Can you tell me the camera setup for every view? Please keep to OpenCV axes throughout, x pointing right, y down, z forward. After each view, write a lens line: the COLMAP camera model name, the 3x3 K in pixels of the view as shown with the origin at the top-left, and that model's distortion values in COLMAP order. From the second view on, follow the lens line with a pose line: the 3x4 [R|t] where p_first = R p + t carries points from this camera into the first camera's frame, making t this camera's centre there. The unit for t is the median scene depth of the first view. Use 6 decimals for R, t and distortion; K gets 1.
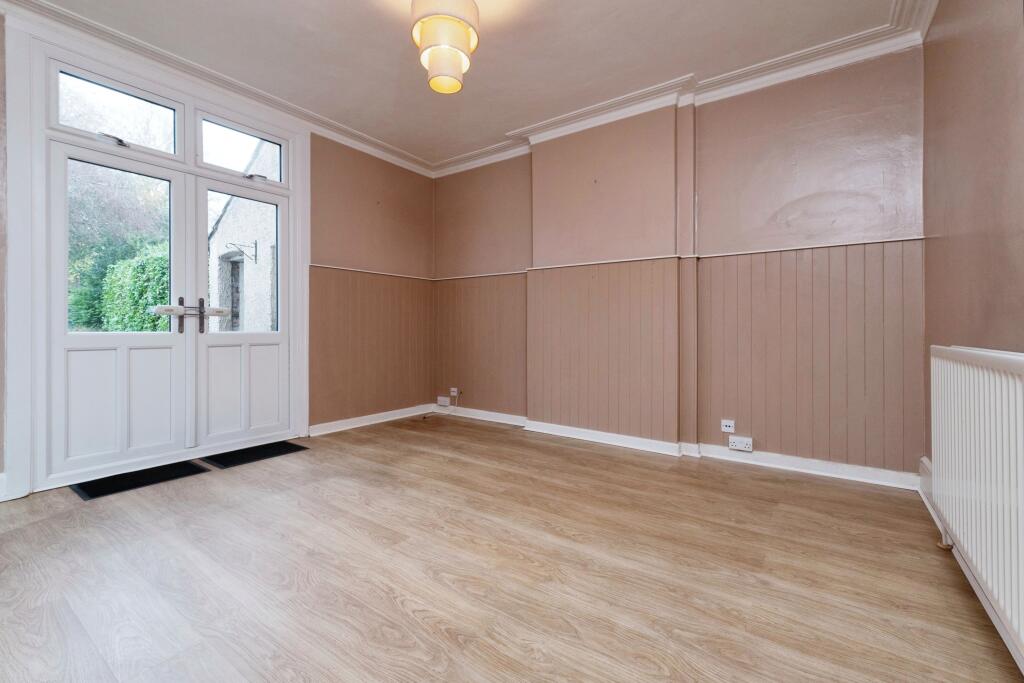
lens RADIAL K [[432.8, 0, 512.0], [0, 432.8, 341.5], [0, 0, 1]] dist [0.010068, 0.000137]
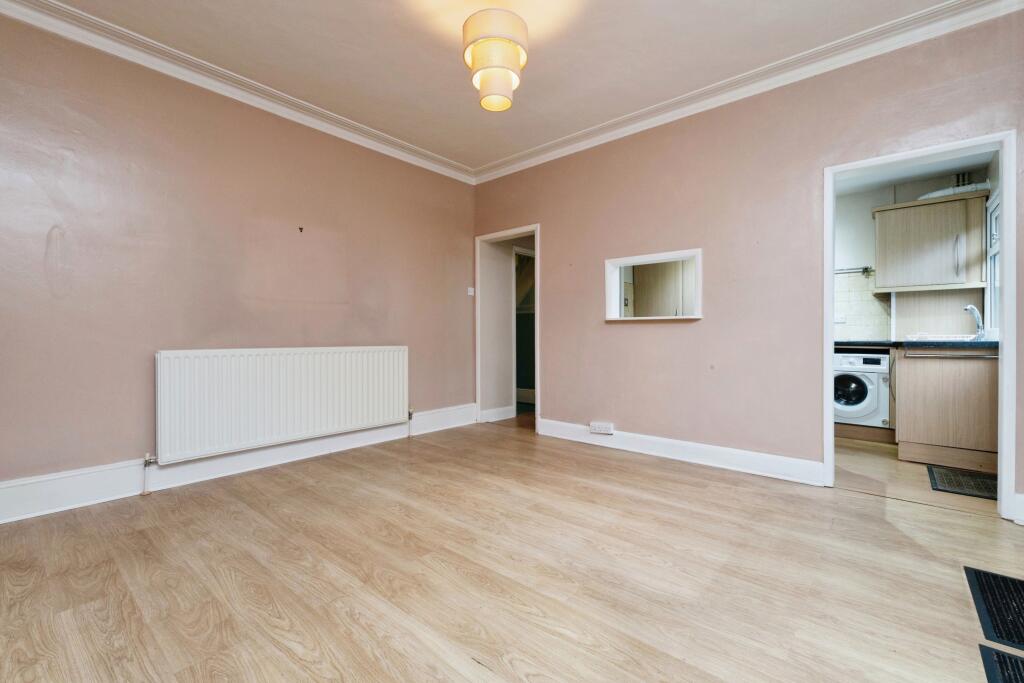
lens RADIAL K [[432.8, 0, 512.0], [0, 432.8, 341.5], [0, 0, 1]] dist [0.010068, 0.000137]
pose [[-0.996011, -0.003306, 0.089171, -0.263883], [0.000321, 0.999174, 0.040629, -0.066463], [-0.089231, 0.040496, -0.995187, 1.921310]]
